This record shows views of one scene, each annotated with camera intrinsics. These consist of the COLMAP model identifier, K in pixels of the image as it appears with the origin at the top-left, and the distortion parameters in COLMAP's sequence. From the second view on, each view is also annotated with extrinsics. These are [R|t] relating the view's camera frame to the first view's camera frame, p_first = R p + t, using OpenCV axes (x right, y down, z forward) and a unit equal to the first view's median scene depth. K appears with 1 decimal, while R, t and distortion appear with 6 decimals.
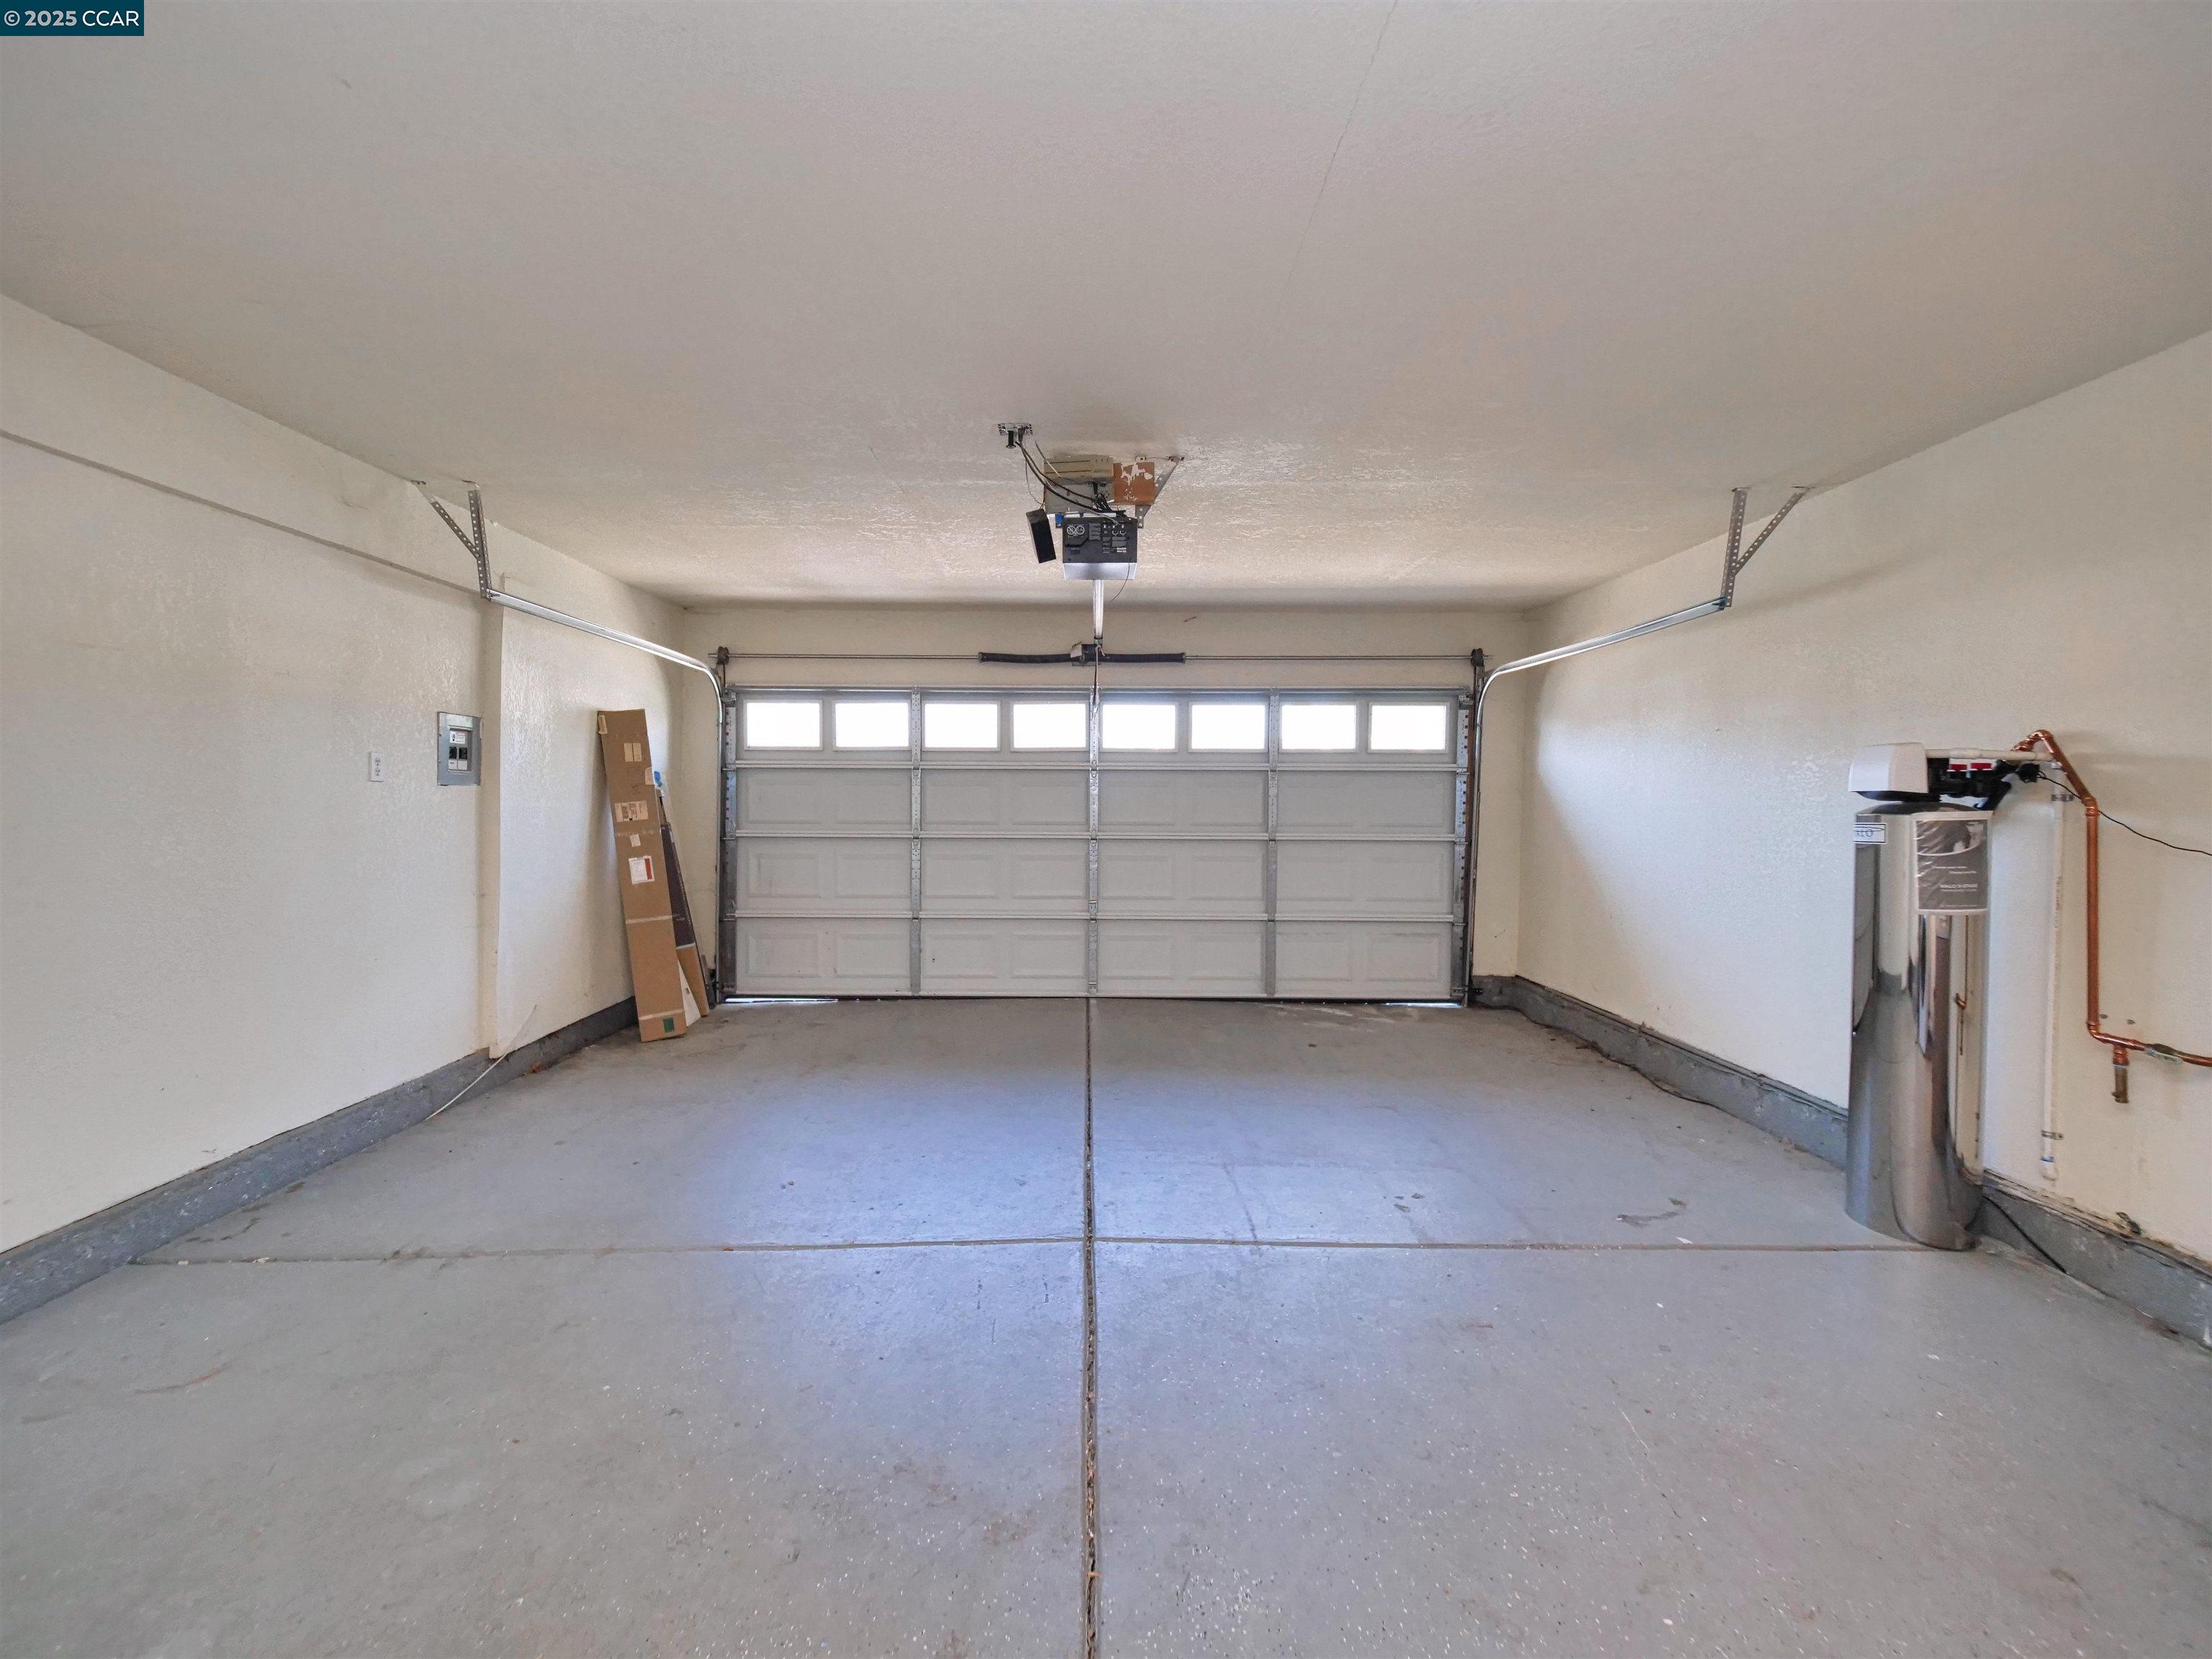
lens RADIAL K [[940.9, 0, 1083.3], [0, 940.9, 821.4], [0, 0, 1]] dist [-0.002222, -0.000750]
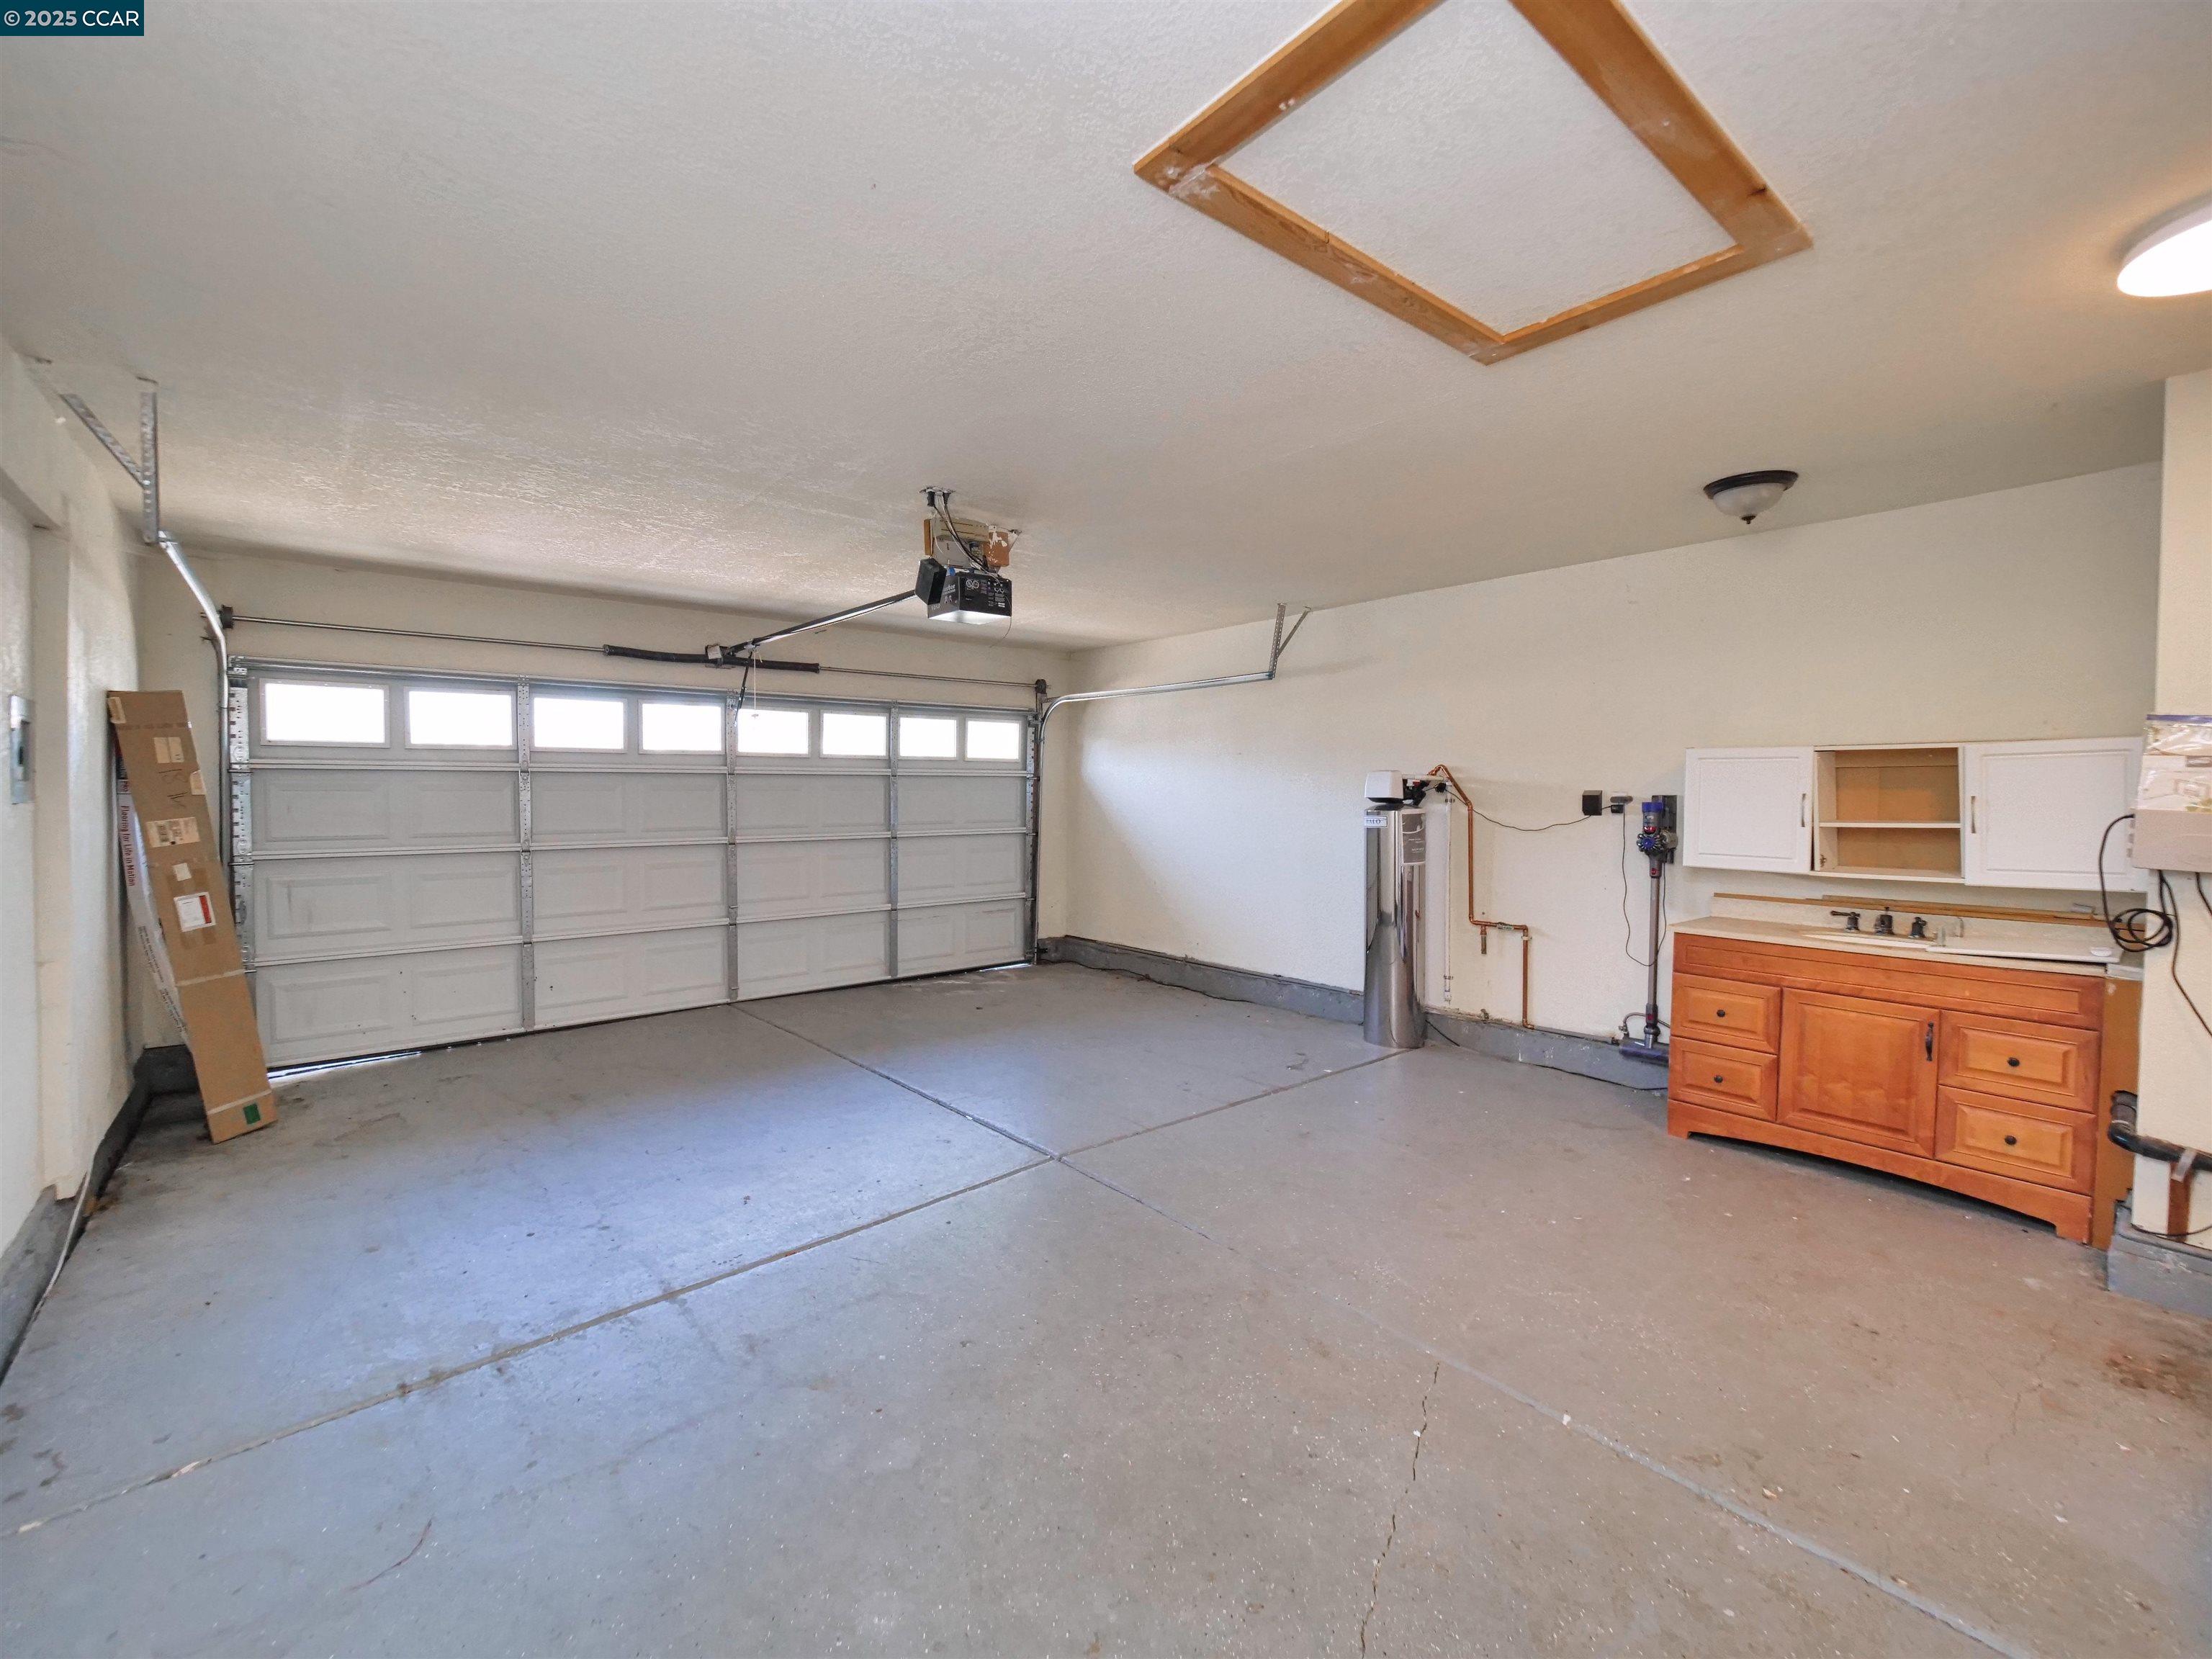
lens RADIAL K [[938.1, 0, 1077.6], [0, 938.1, 825.2], [0, 0, 1]] dist [0.012878, -0.010247]
pose [[0.773897, -0.029830, 0.632609, -0.346115], [0.020990, 0.999549, 0.021455, -0.014650], [-0.632964, -0.003326, 0.774174, -0.001017]]
